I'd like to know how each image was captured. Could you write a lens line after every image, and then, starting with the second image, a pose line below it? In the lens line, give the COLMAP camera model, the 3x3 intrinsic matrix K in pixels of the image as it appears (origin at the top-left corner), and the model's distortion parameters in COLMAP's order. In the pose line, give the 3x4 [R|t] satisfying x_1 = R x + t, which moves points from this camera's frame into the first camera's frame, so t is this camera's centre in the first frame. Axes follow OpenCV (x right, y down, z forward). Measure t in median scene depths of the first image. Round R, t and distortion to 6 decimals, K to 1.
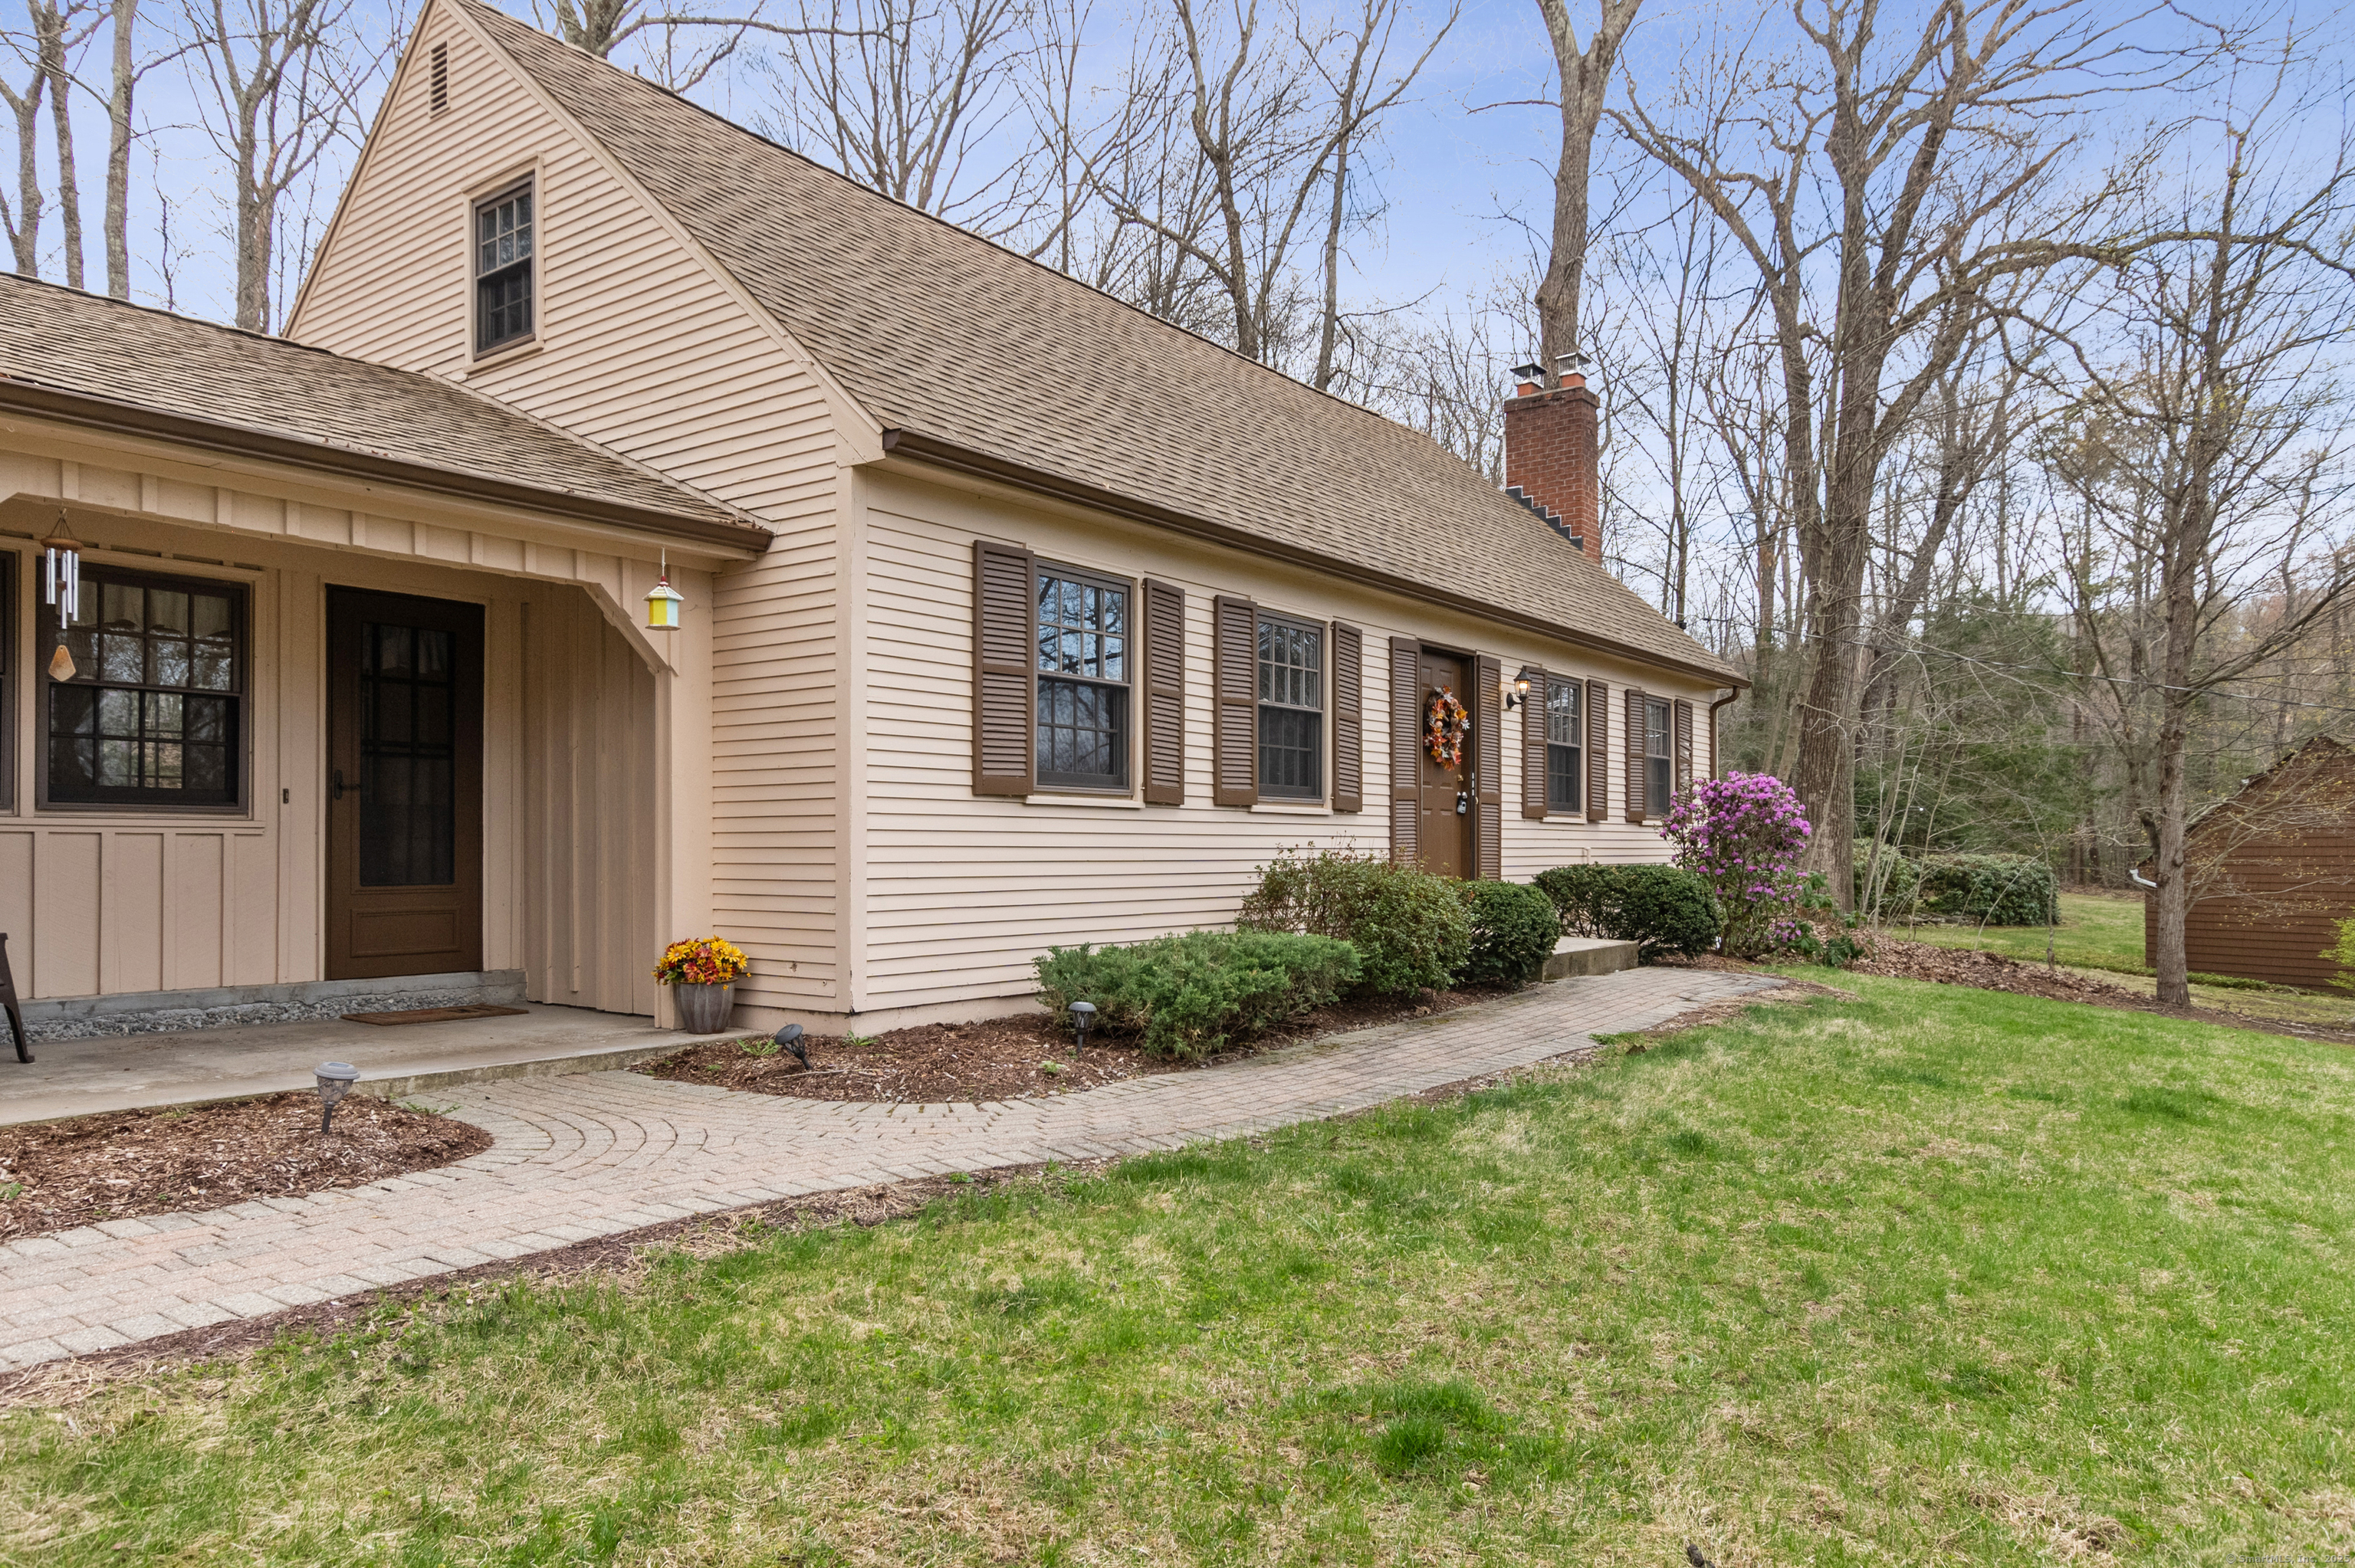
lens RADIAL K [[1502.0, 0, 1179.2], [0, 1502.0, 822.4], [0, 0, 1]] dist [0.002521, 0.059415]
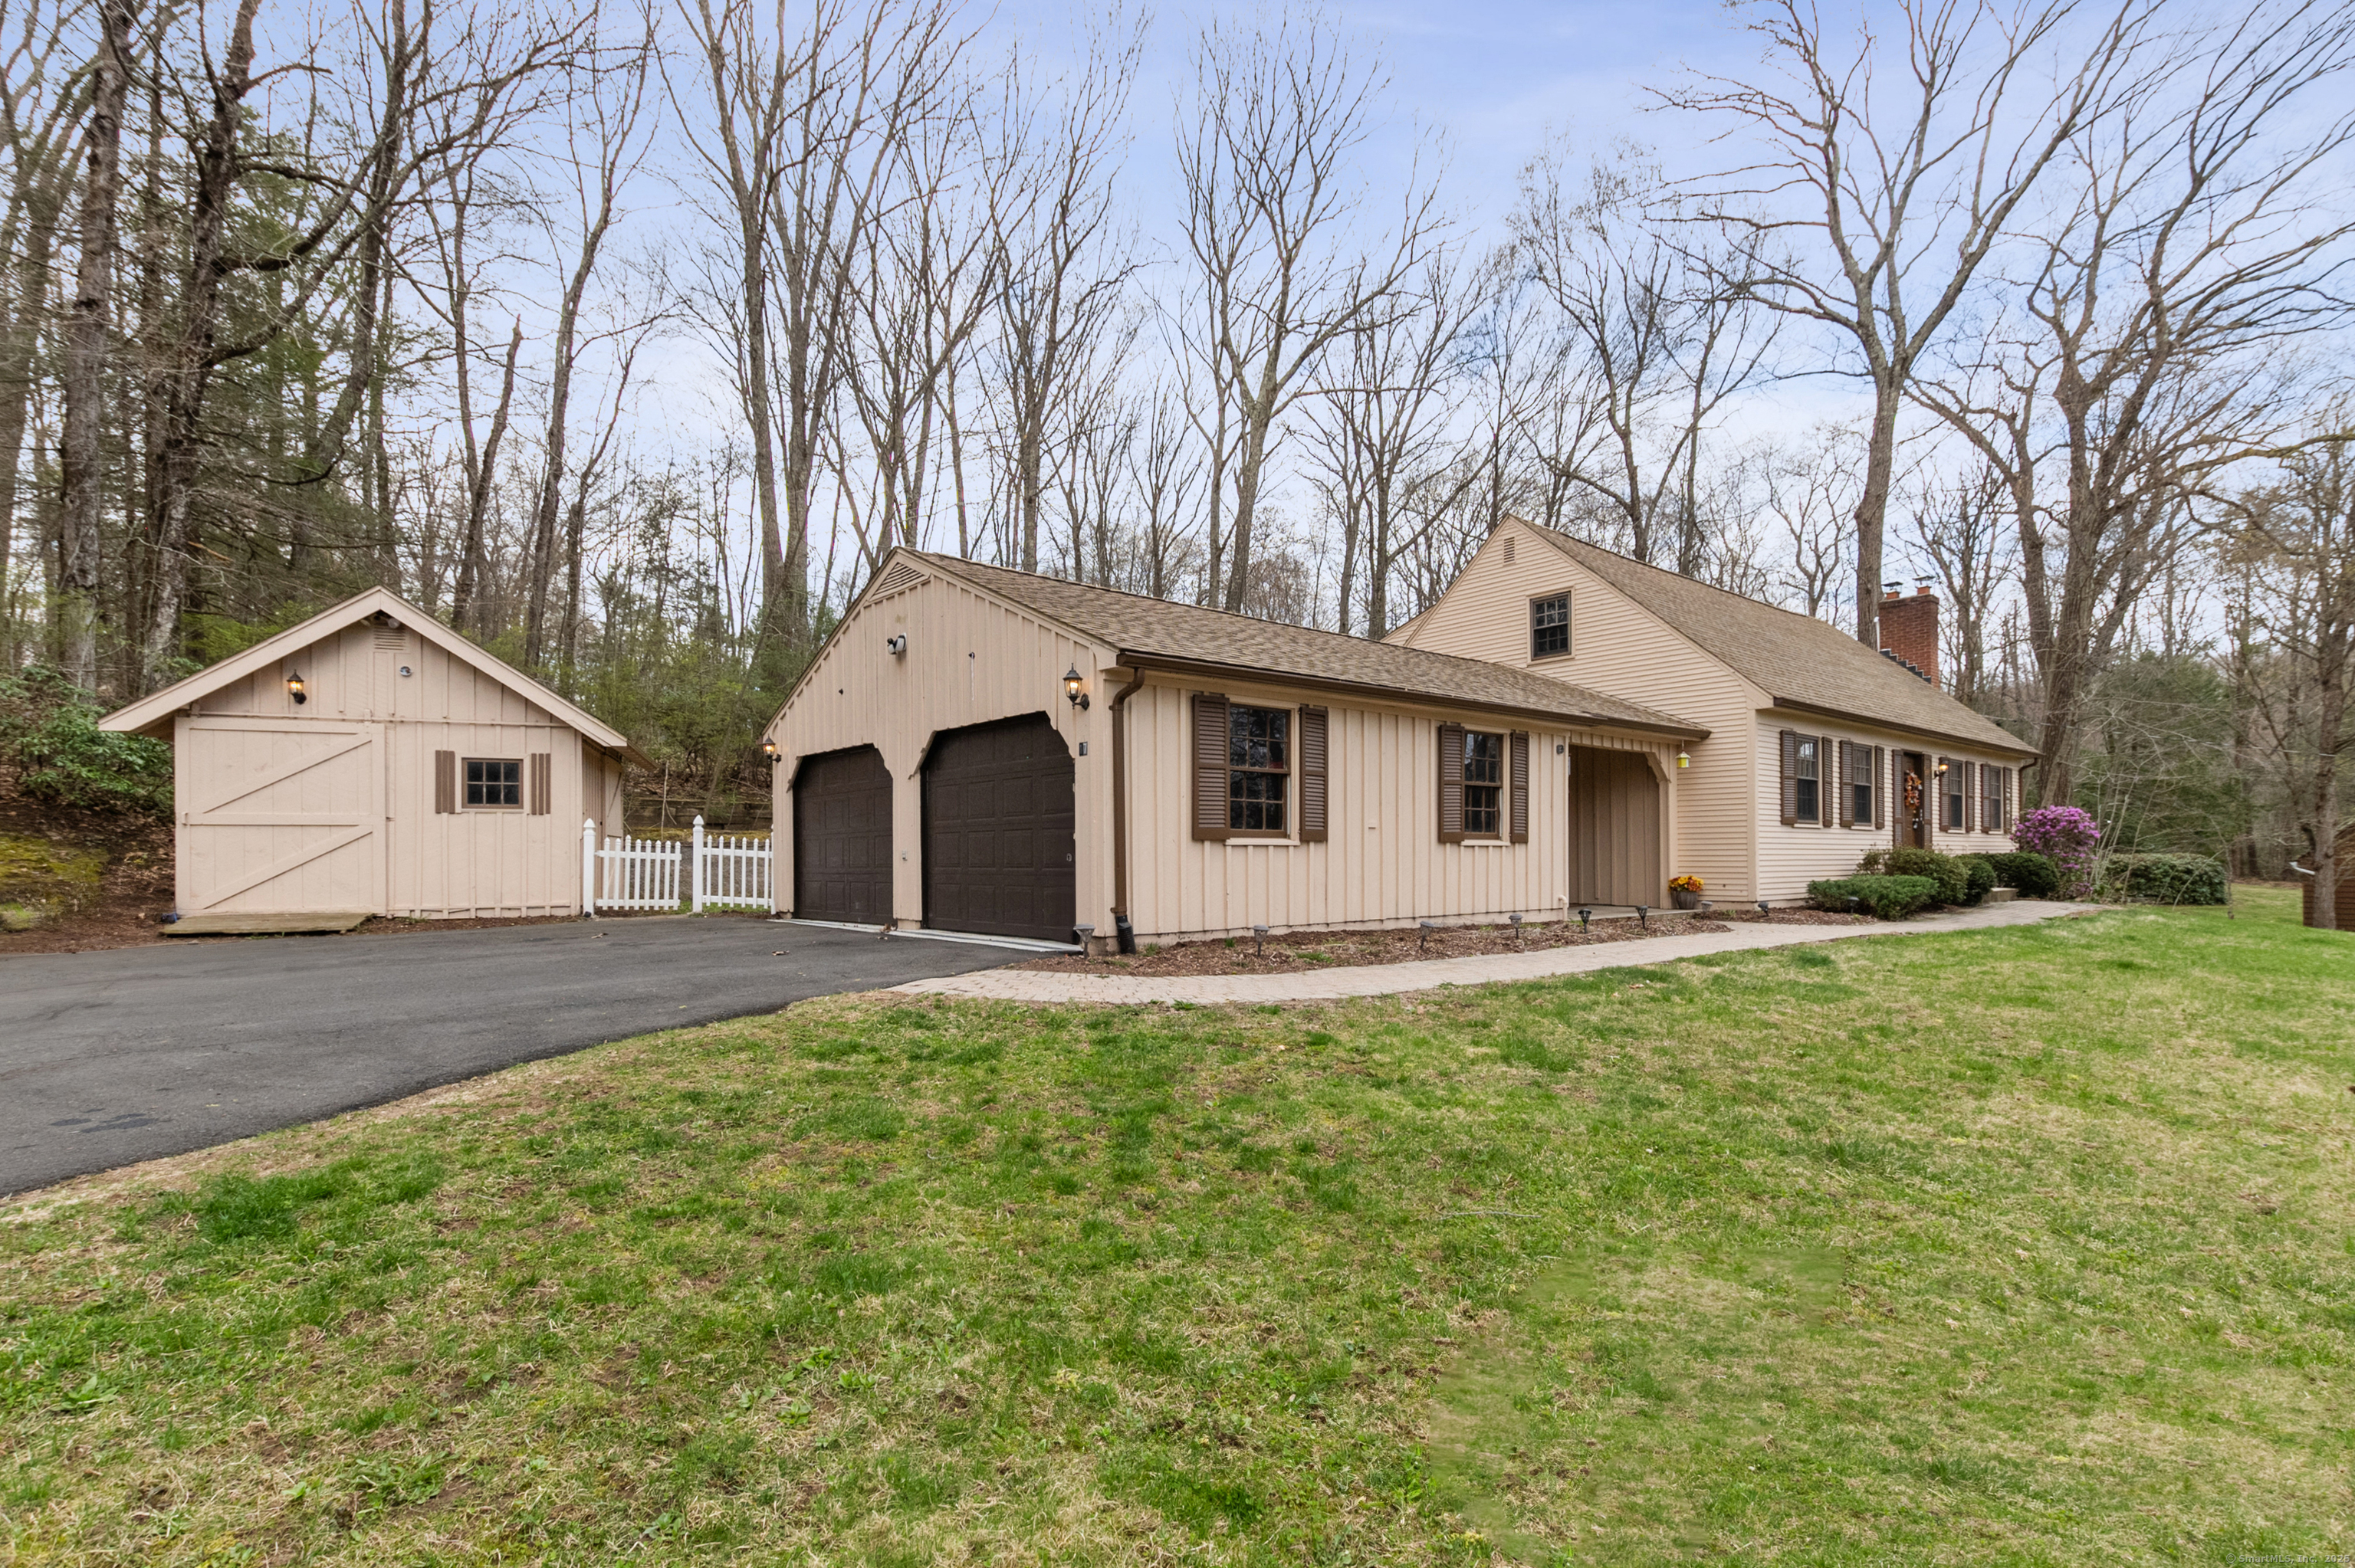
lens RADIAL K [[1078.9, 0, 1178.3], [0, 1078.9, 853.5], [0, 0, 1]] dist [0.021684, -0.000310]
pose [[0.974637, -0.001707, -0.223787, -0.473055], [0.005367, 0.999862, 0.015751, -0.000994], [0.223729, -0.016553, 0.974511, -0.723361]]
